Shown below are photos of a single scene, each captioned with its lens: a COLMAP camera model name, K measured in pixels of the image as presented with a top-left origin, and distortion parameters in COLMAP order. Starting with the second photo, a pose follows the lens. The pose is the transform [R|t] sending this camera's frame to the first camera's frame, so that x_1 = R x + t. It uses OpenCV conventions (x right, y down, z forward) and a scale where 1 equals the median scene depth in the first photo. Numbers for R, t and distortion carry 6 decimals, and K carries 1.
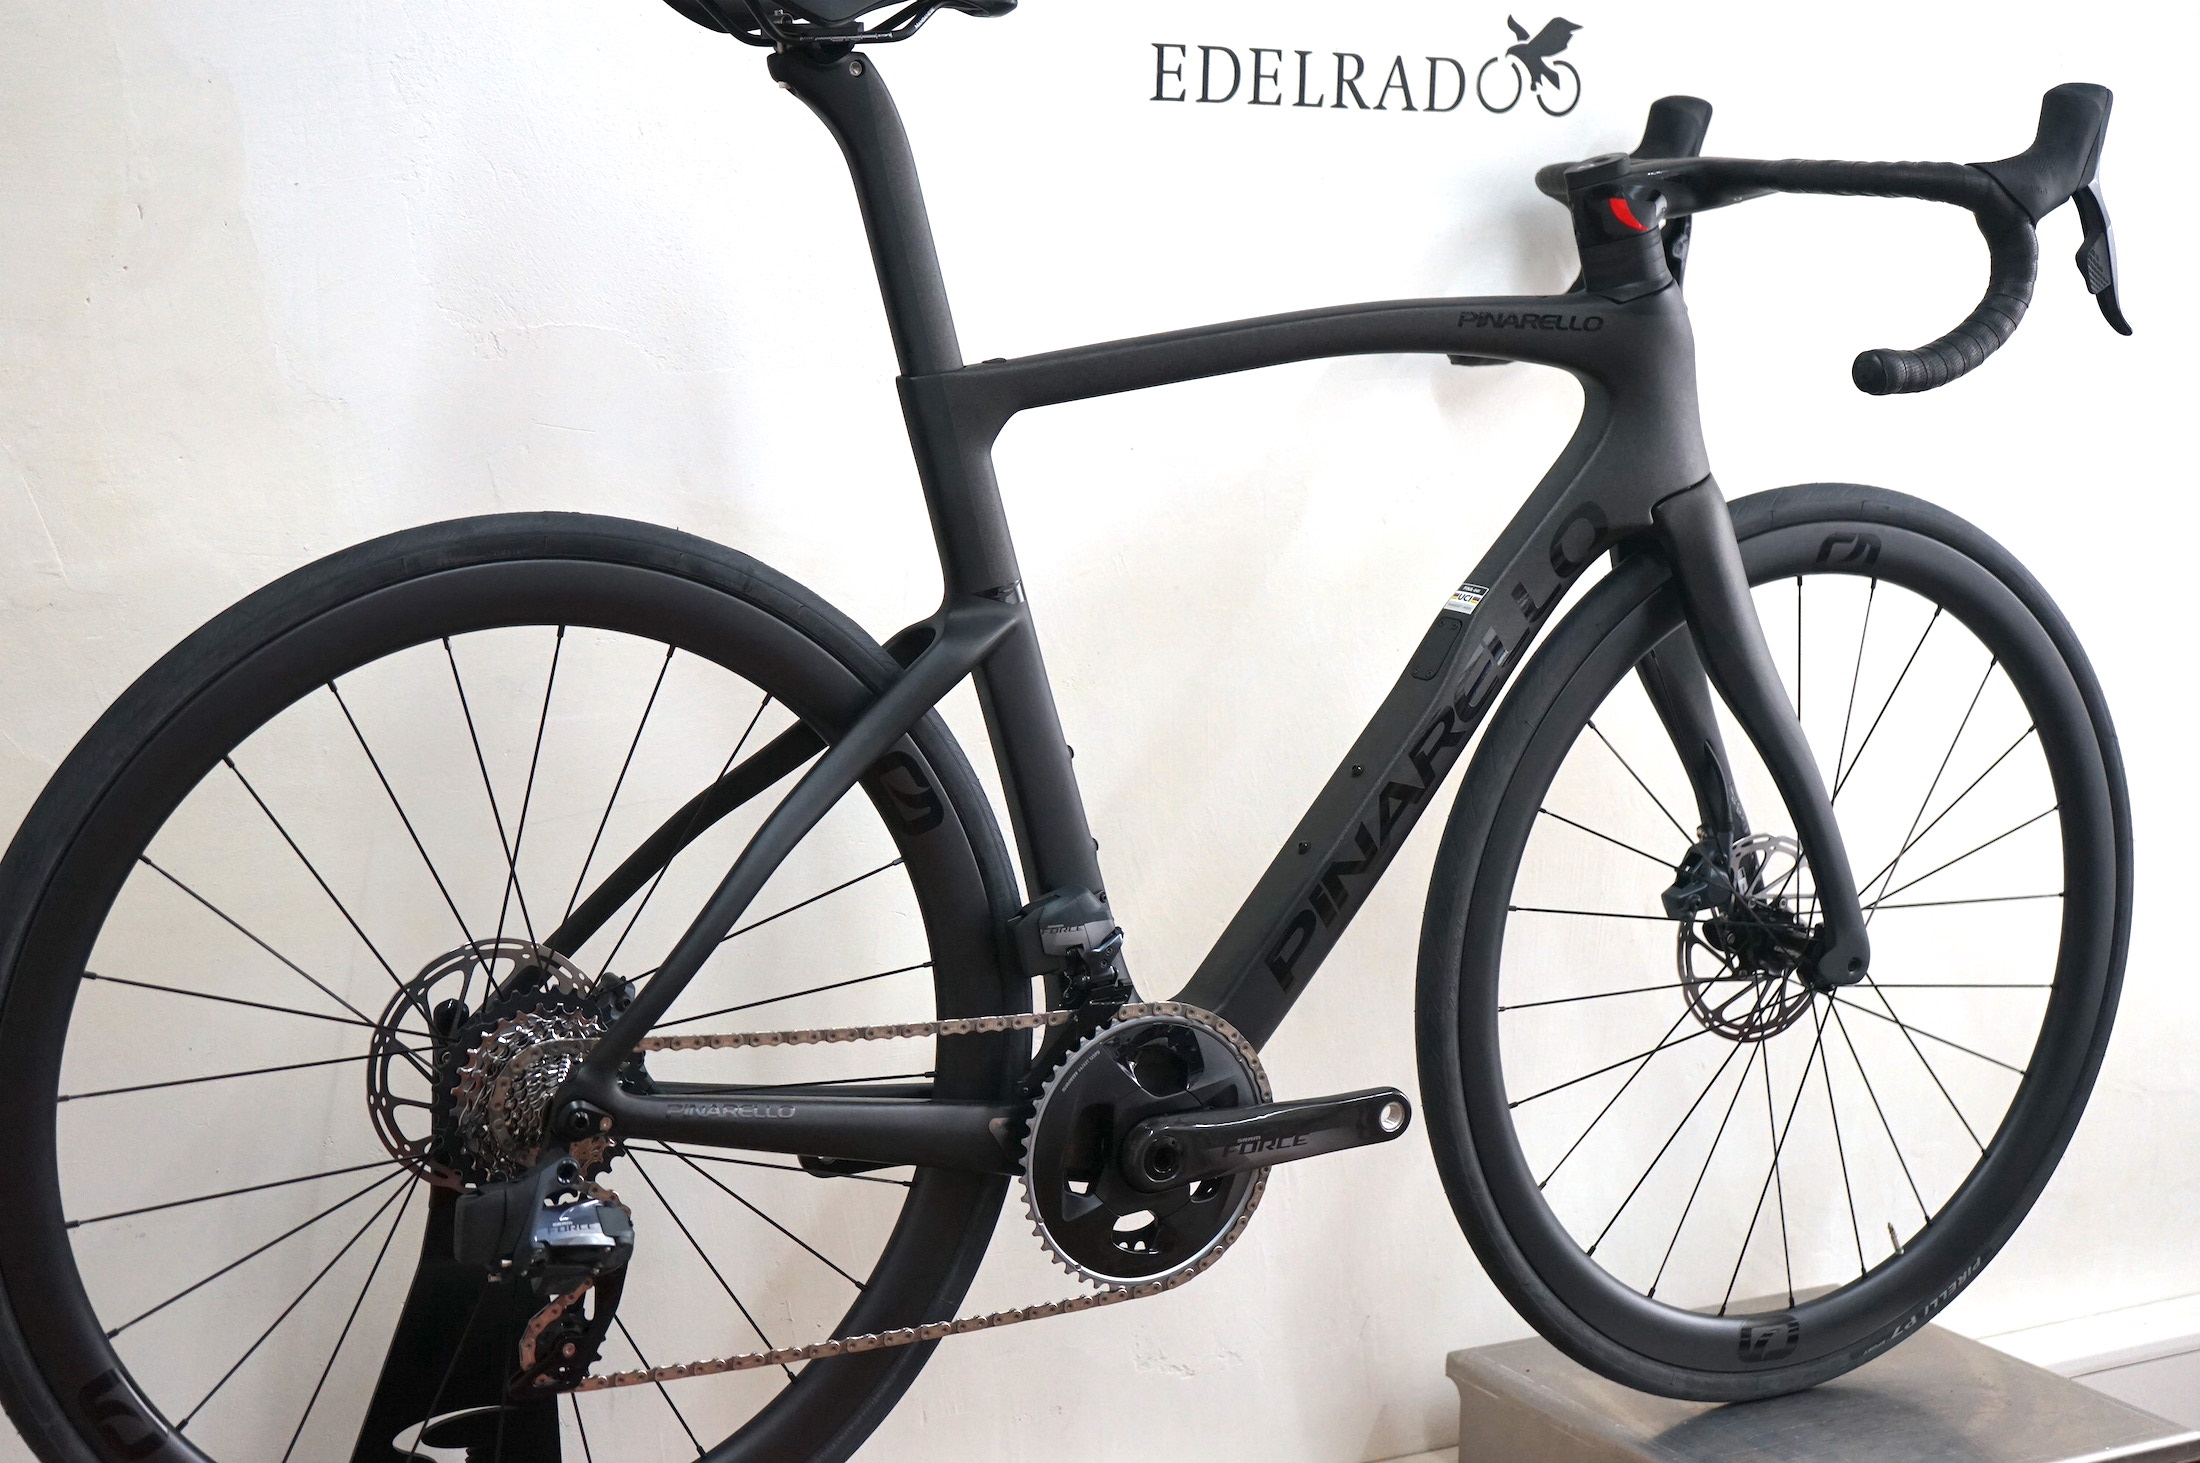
lens RADIAL K [[3614.0, 0, 1100.0], [0, 3614.0, 731.5], [0, 0, 1]] dist [-0.018456, 0.026036]
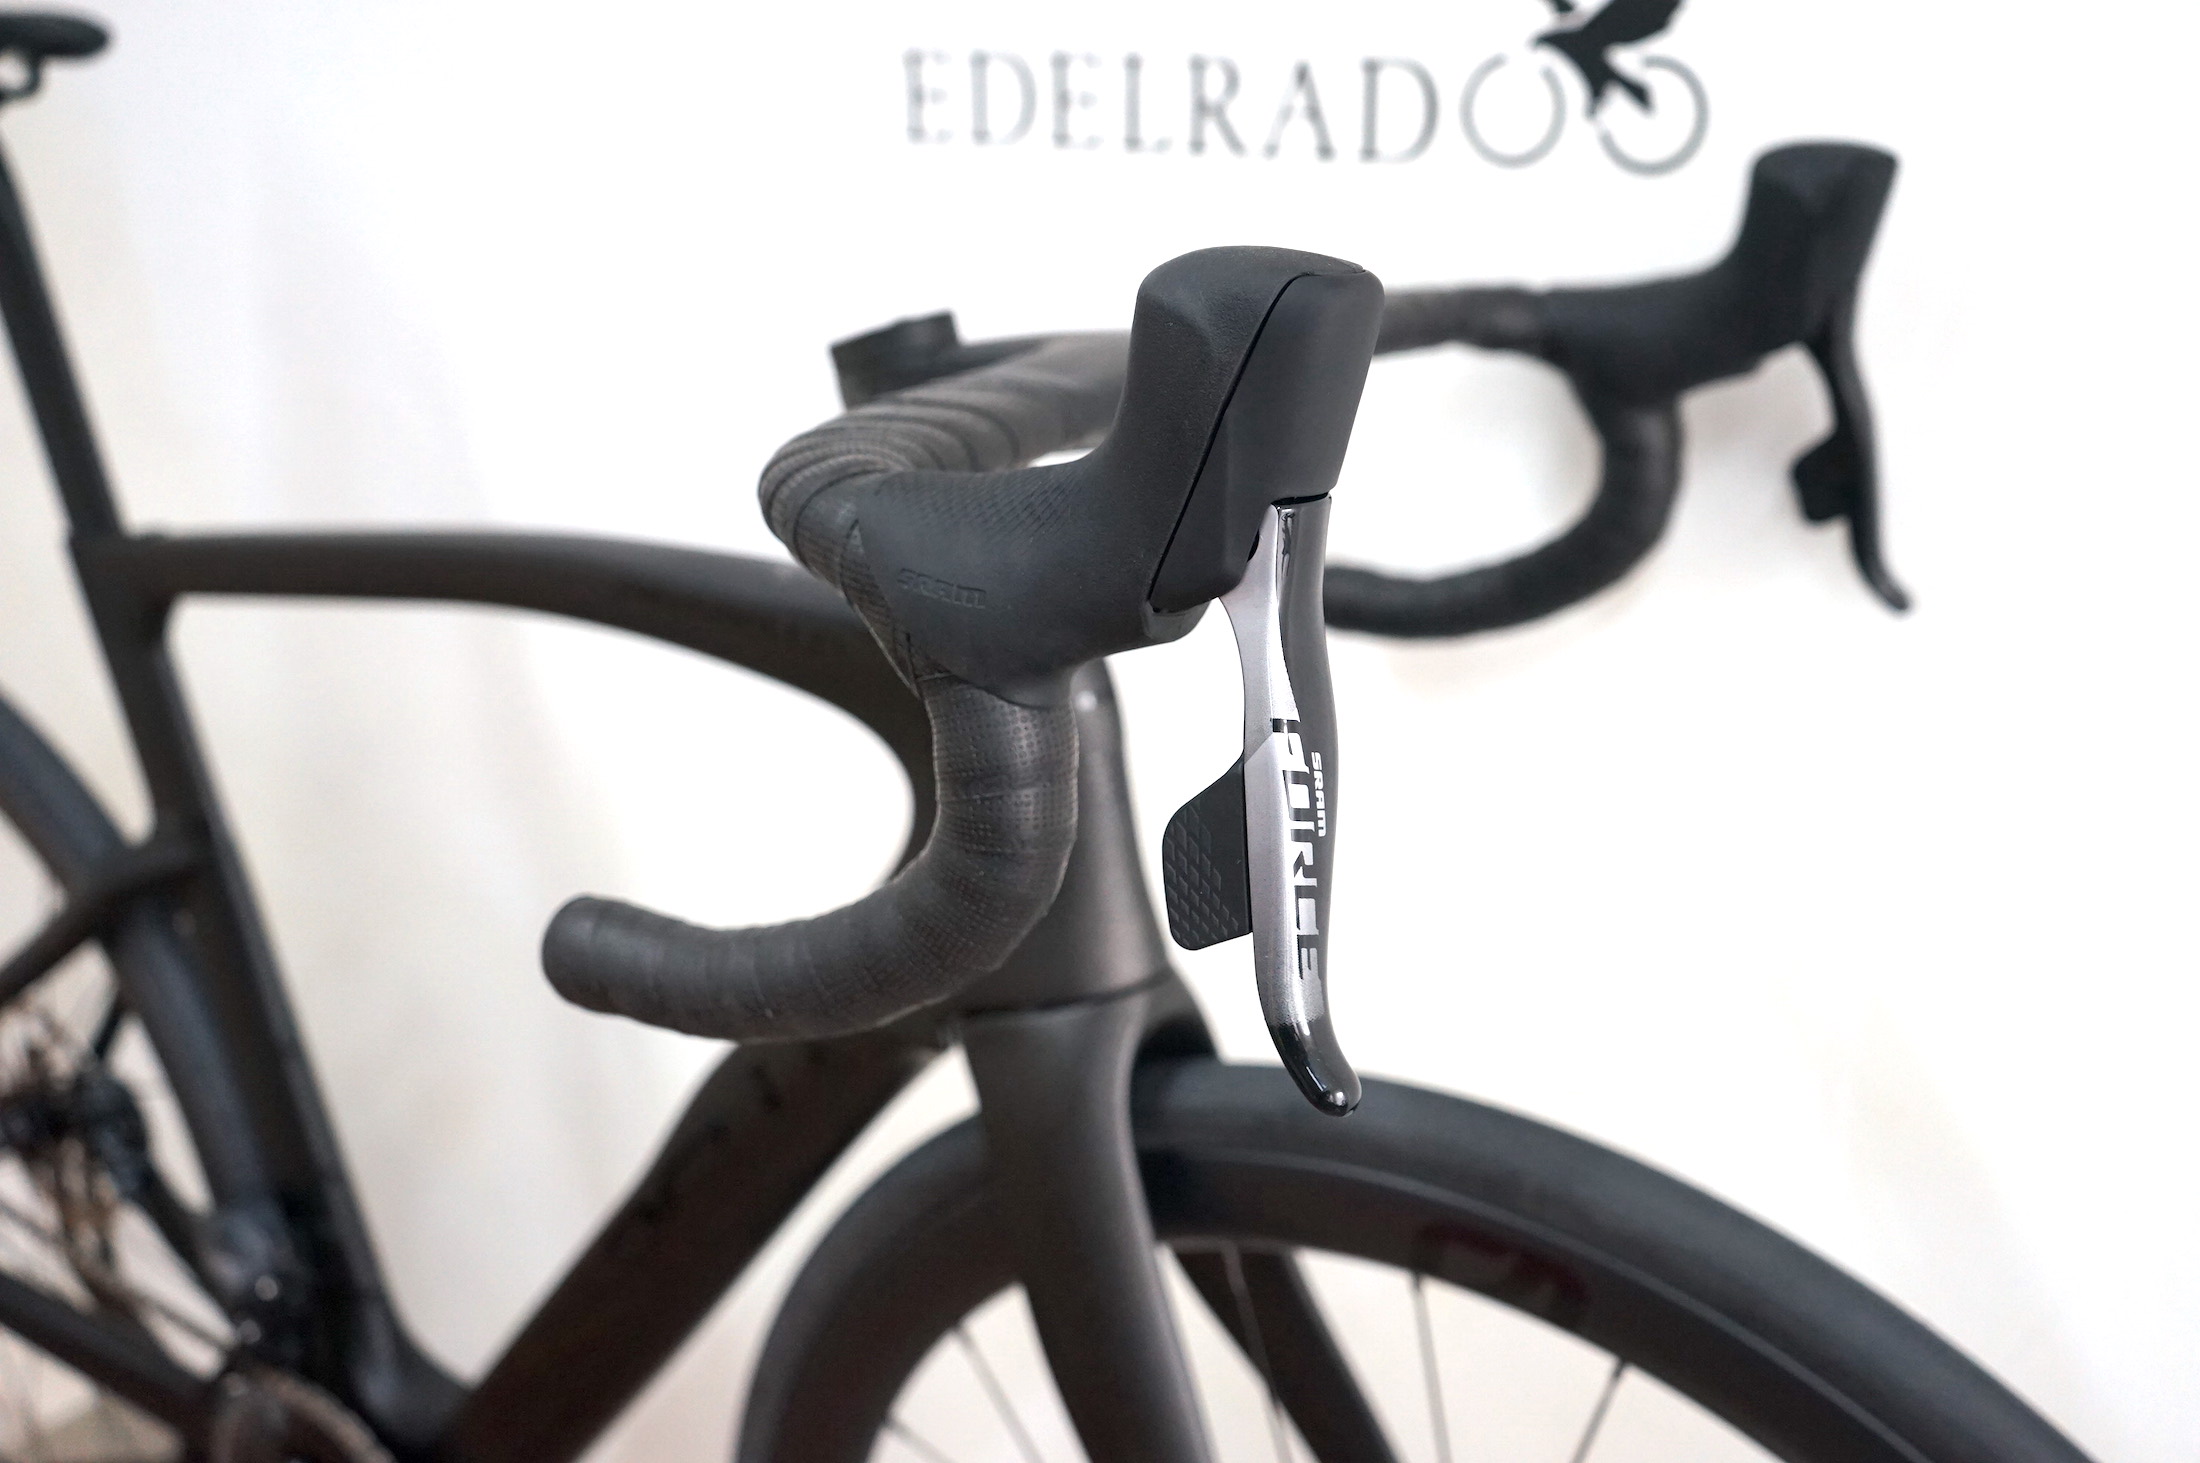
lens RADIAL K [[2217.4, 0, 1051.7], [0, 2217.4, 729.0], [0, 0, 1]] dist [-0.003875, -0.008698]
pose [[0.377374, 0.274504, -0.884441, 0.434490], [-0.115207, 0.961554, 0.249282, -0.184870], [0.918867, 0.007821, 0.394491, 0.912532]]
